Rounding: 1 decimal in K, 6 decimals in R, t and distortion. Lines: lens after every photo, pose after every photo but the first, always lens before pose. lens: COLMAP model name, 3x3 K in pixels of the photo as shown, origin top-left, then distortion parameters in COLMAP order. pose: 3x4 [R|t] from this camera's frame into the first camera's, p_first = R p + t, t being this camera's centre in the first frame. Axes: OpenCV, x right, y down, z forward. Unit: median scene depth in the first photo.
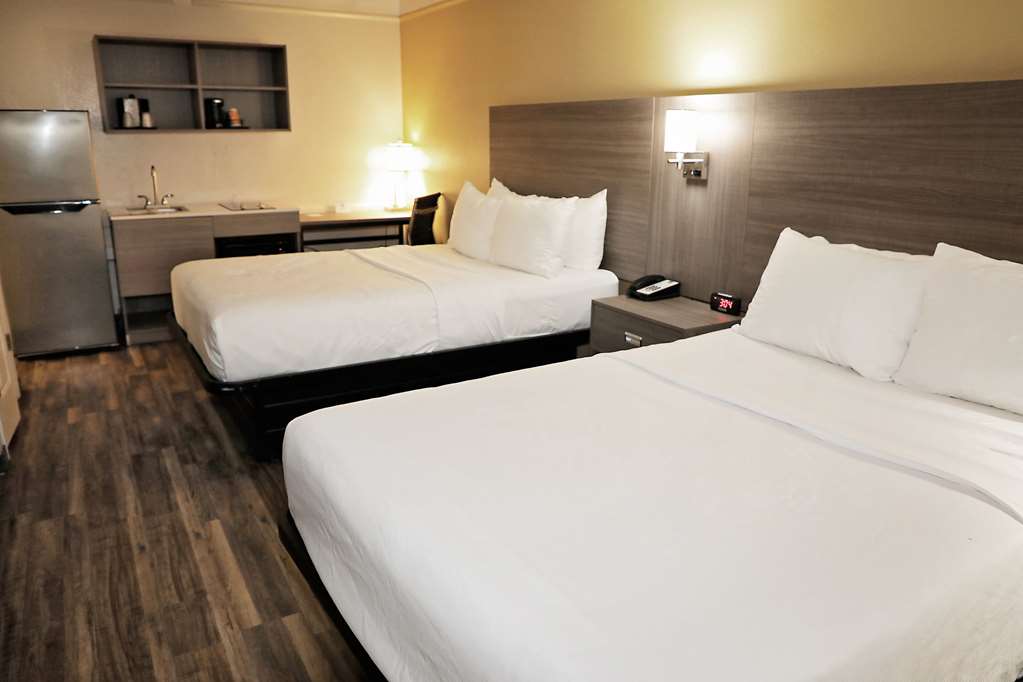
lens RADIAL K [[717.4, 0, 511.5], [0, 717.4, 341.0], [0, 0, 1]] dist [-0.048946, -0.000216]
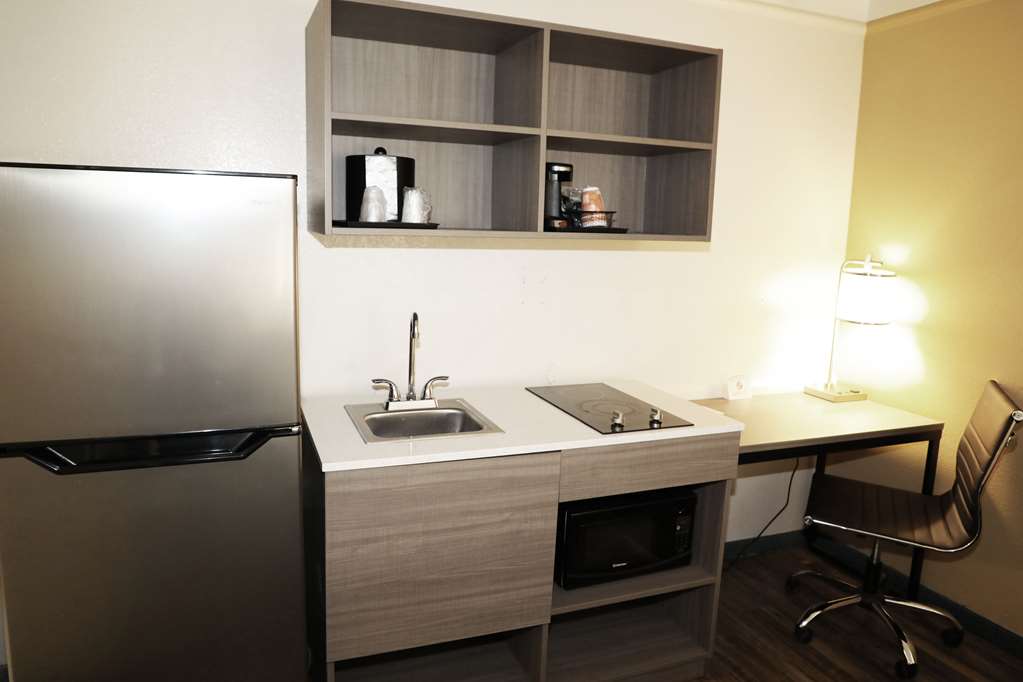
lens RADIAL K [[717.4, 0, 511.5], [0, 717.4, 341.0], [0, 0, 1]] dist [-0.048946, -0.000216]
pose [[0.986801, 0.045904, -0.155293, -0.380275], [-0.064929, 0.990680, -0.119741, -0.182077], [0.148349, 0.128243, 0.980585, 0.585249]]
